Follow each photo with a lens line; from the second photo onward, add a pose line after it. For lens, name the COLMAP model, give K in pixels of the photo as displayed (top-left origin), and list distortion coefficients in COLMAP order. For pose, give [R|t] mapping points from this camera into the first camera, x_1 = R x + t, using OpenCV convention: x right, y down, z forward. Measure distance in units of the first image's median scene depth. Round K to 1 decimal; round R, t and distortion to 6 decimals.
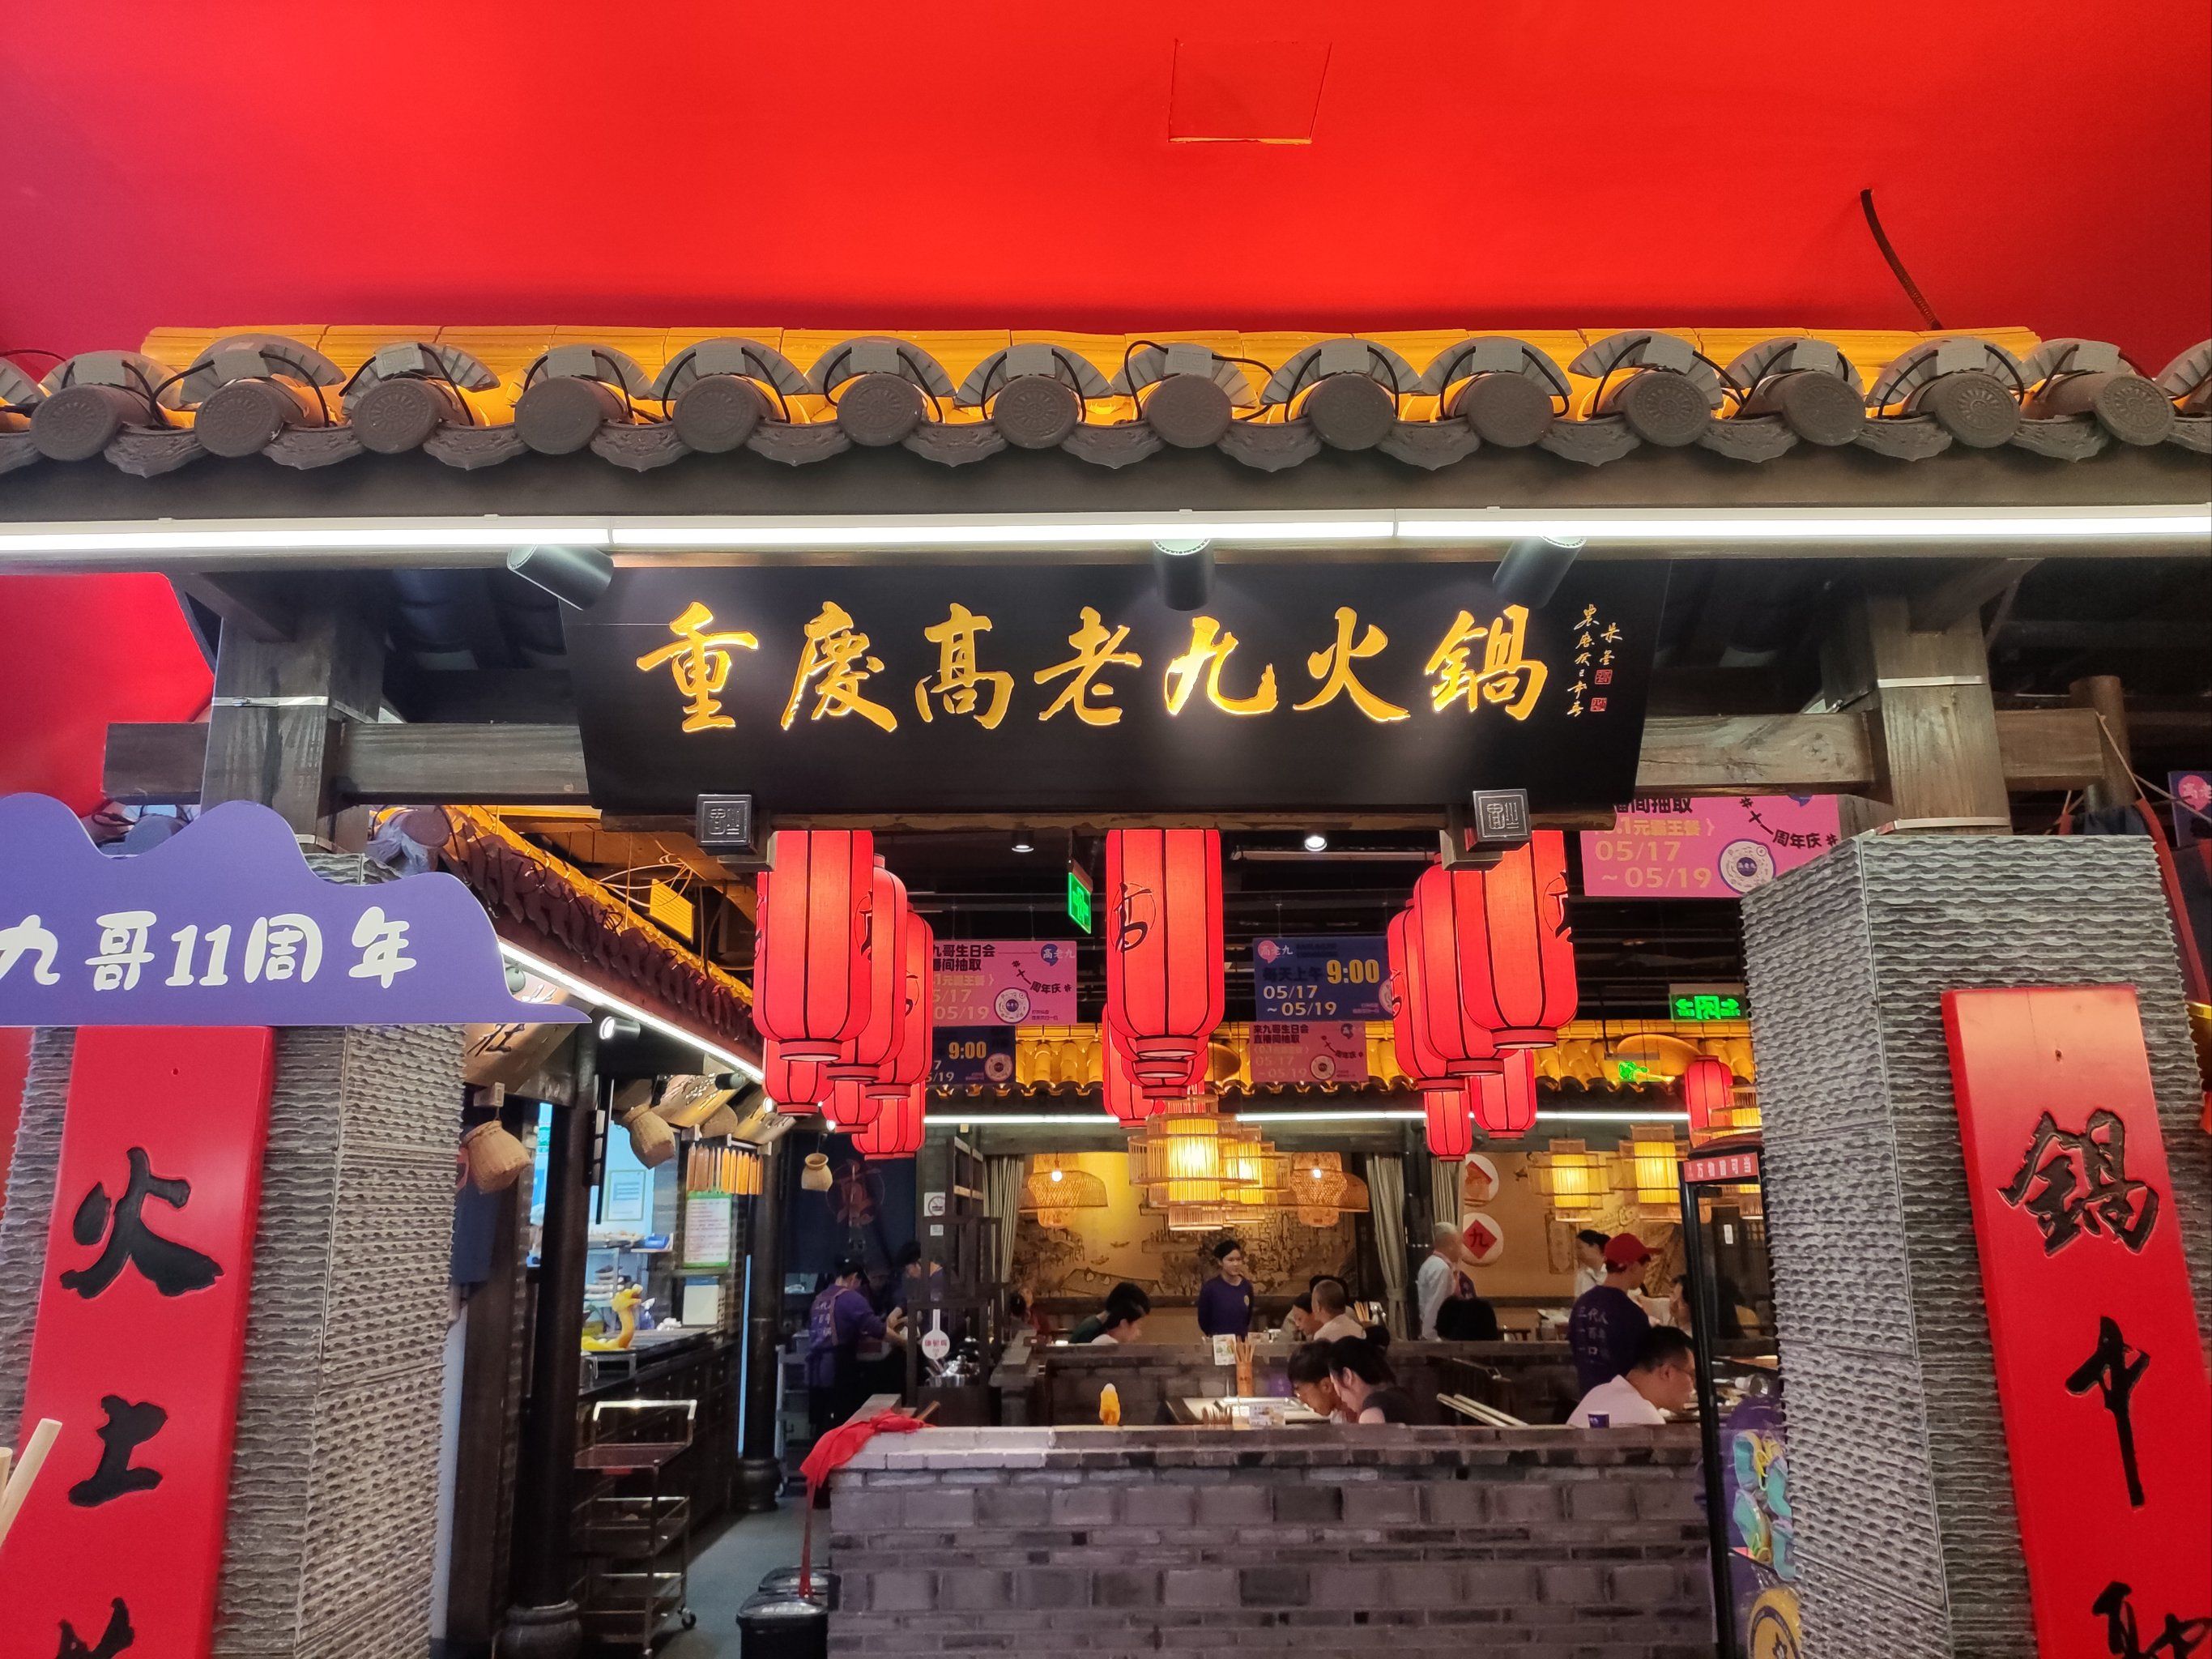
lens RADIAL K [[1707.1, 0, 1109.7], [0, 1707.1, 703.2], [0, 0, 1]] dist [0.099310, -0.155226]
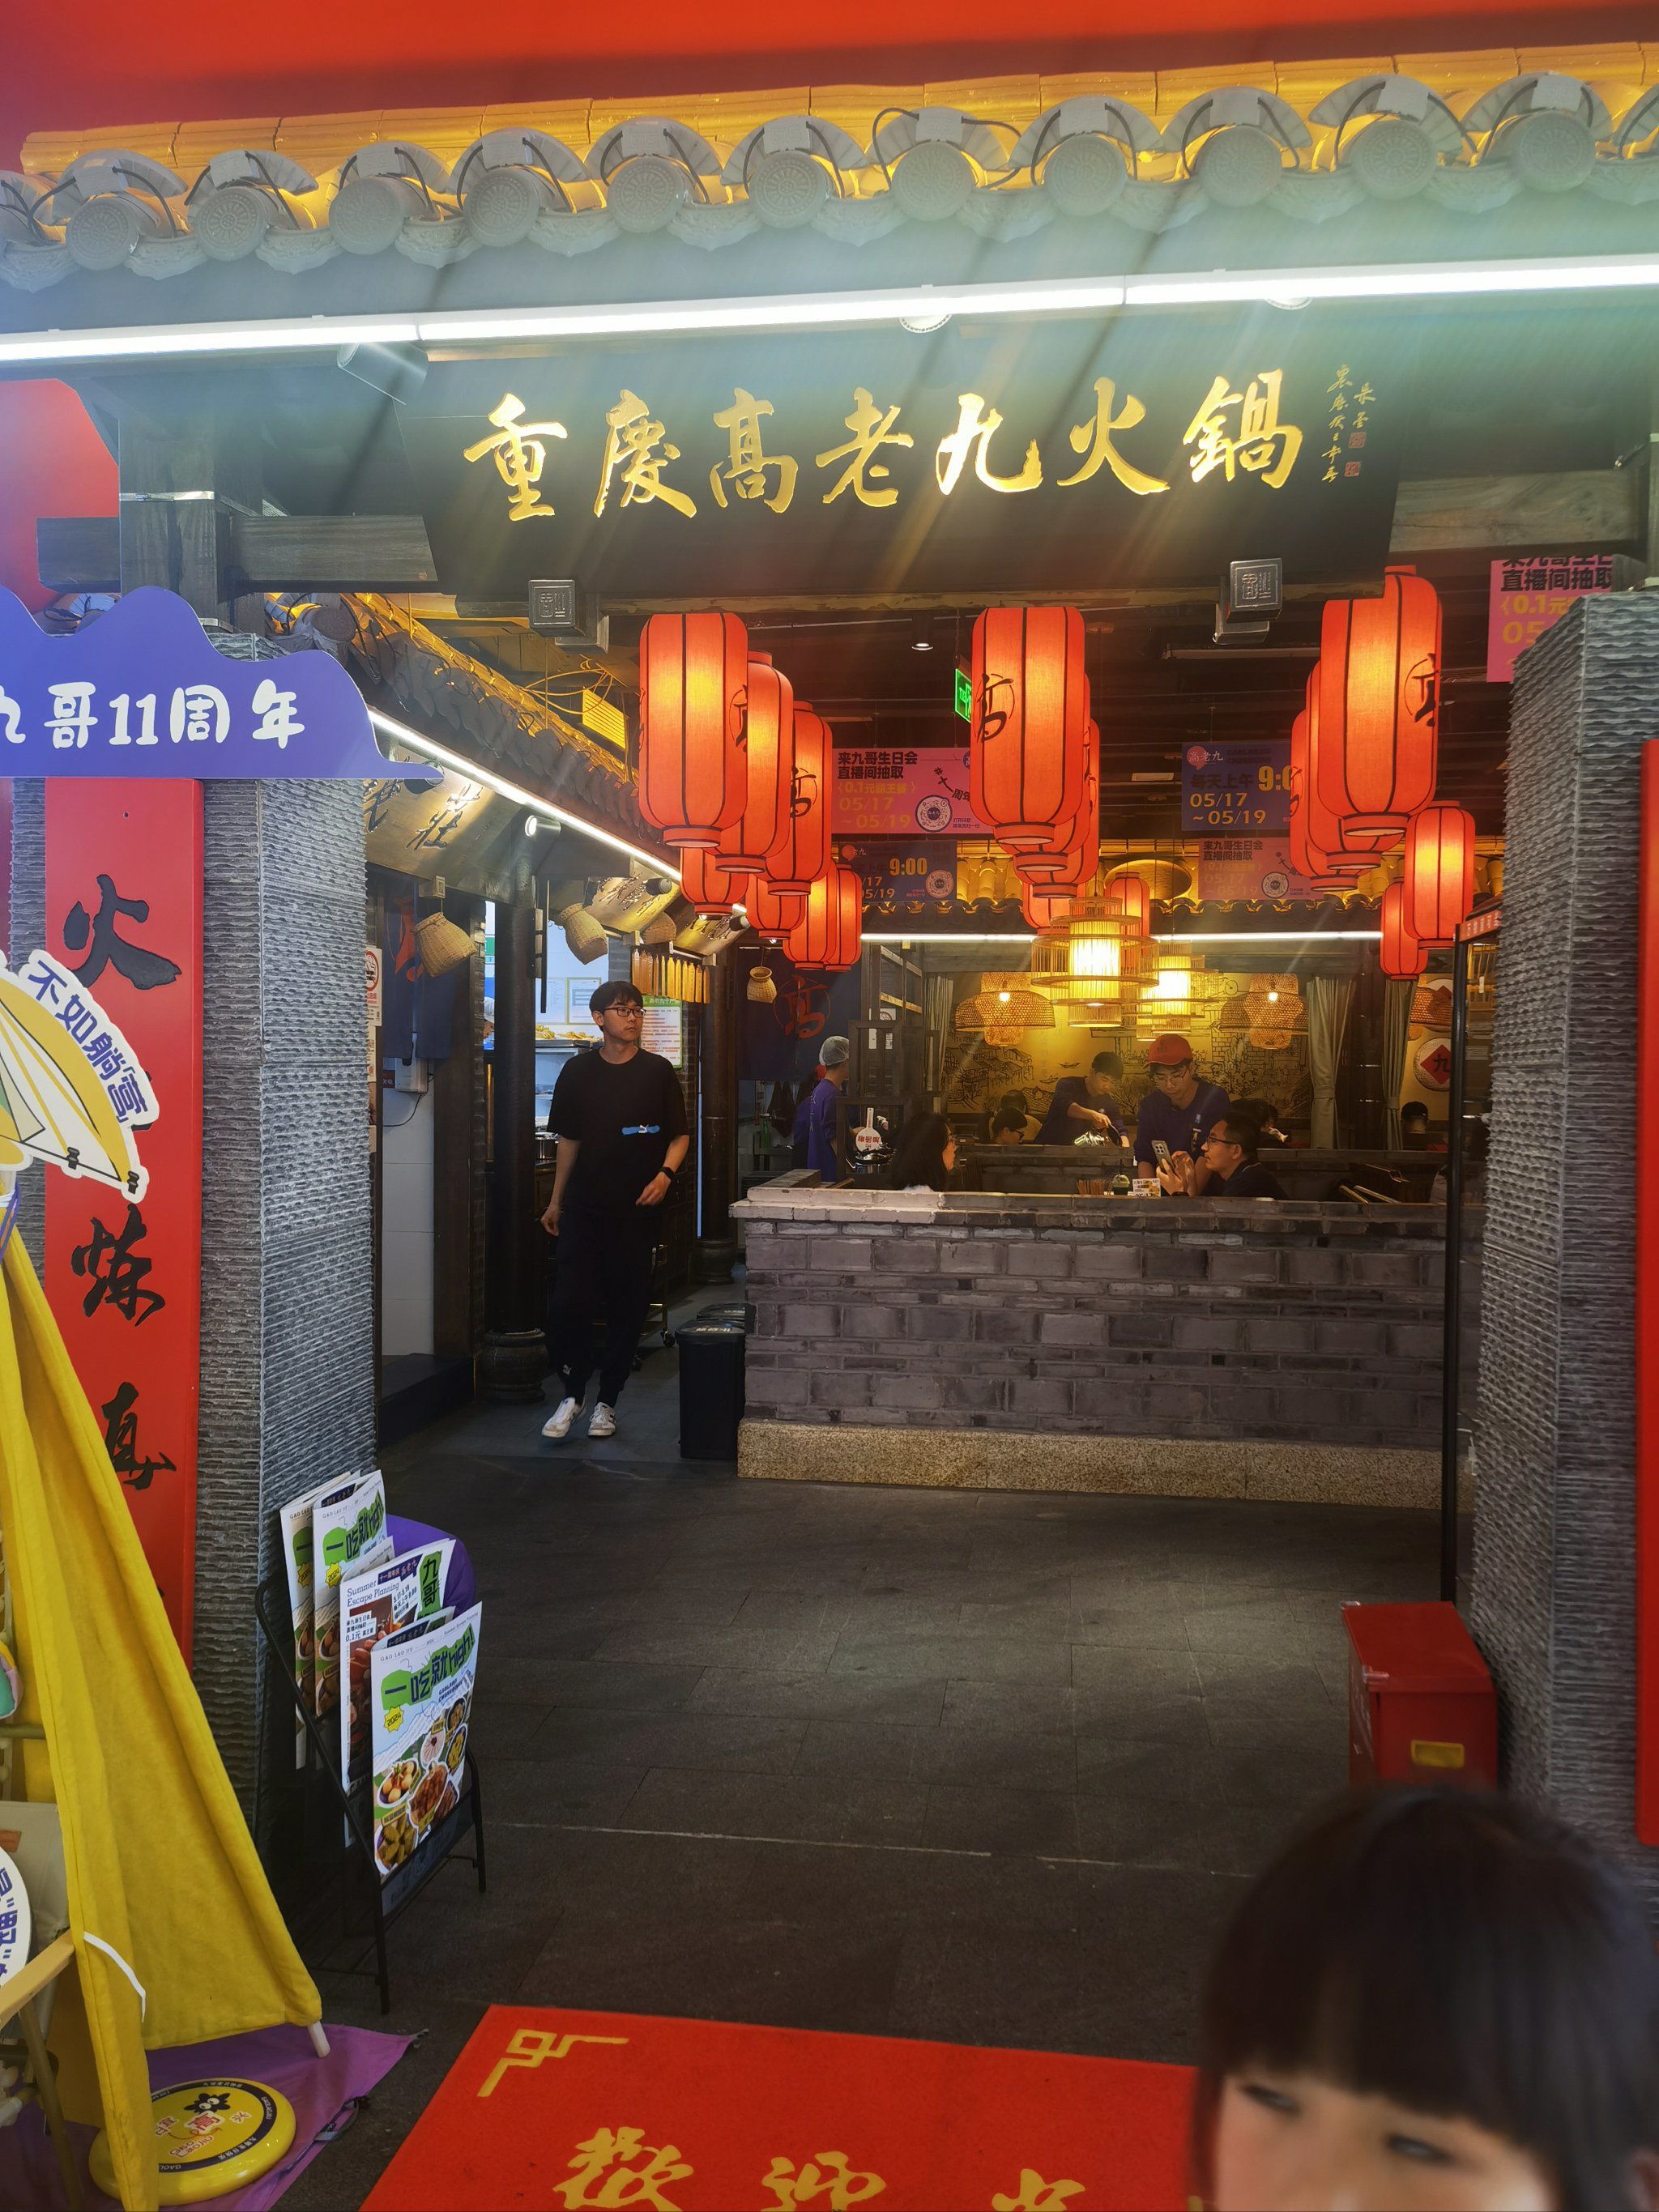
lens RADIAL K [[2026.1, 0, 826.3], [0, 2026.1, 1104.8], [0, 0, 1]] dist [0.192580, -0.347853]
pose [[0.982362, 0.029979, -0.184570, 0.210069], [0.024011, 0.958669, 0.283510, 0.006589], [0.185441, -0.282941, 0.941040, -0.321429]]
